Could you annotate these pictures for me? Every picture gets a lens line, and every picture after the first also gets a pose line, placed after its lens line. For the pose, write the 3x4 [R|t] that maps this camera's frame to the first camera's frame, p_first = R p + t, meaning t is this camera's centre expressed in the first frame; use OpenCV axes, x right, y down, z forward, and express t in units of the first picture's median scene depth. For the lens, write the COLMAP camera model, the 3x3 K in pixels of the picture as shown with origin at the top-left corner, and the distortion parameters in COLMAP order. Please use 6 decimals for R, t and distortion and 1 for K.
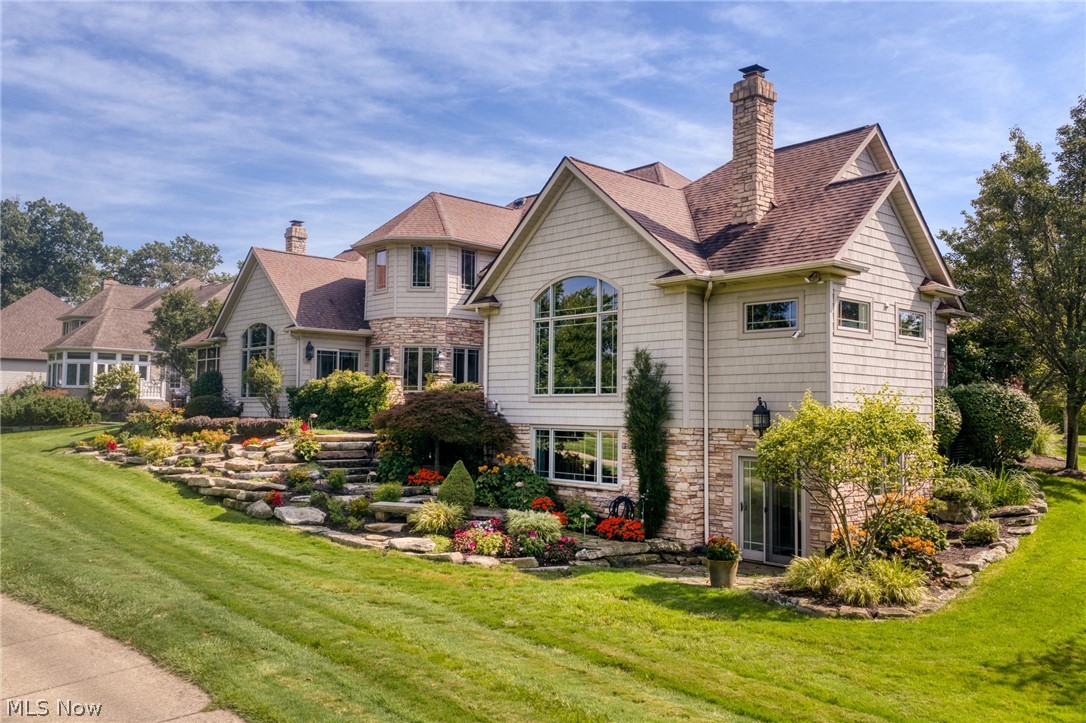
lens RADIAL K [[873.0, 0, 543.0], [0, 873.0, 361.5], [0, 0, 1]] dist [0.041096, -0.013824]
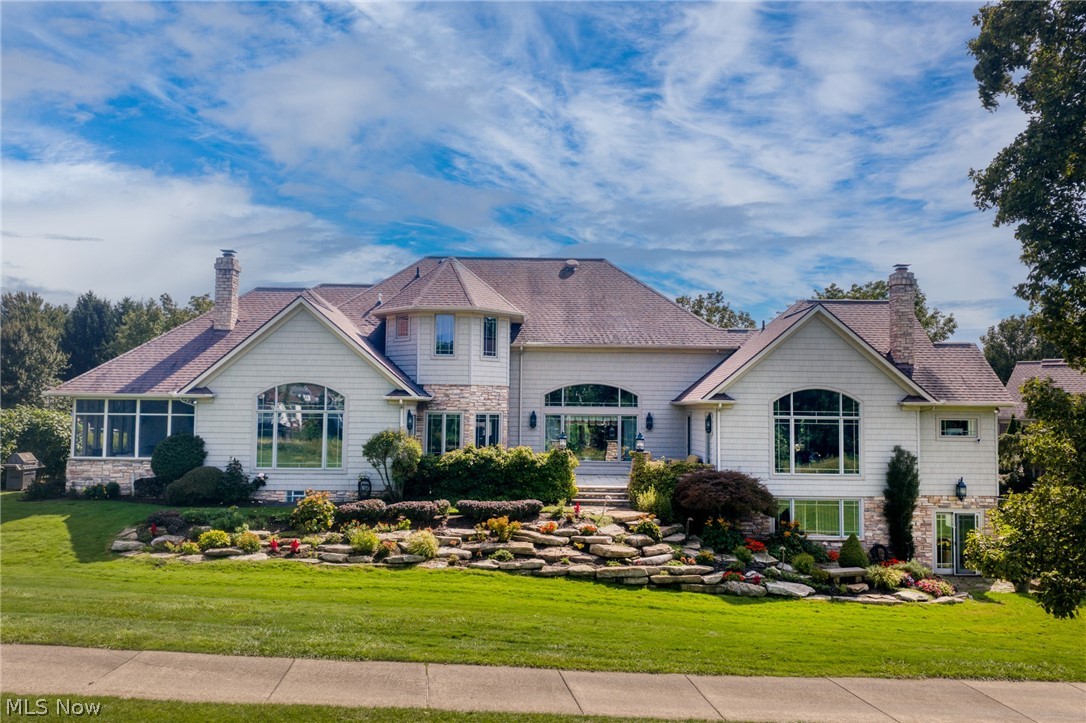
lens RADIAL K [[873.0, 0, 543.0], [0, 873.0, 361.5], [0, 0, 1]] dist [0.041096, -0.013824]
pose [[0.682071, 0.040532, 0.730162, -1.342212], [-0.044548, 0.998911, -0.013837, -0.106261], [-0.729928, -0.023089, 0.683134, 0.378655]]
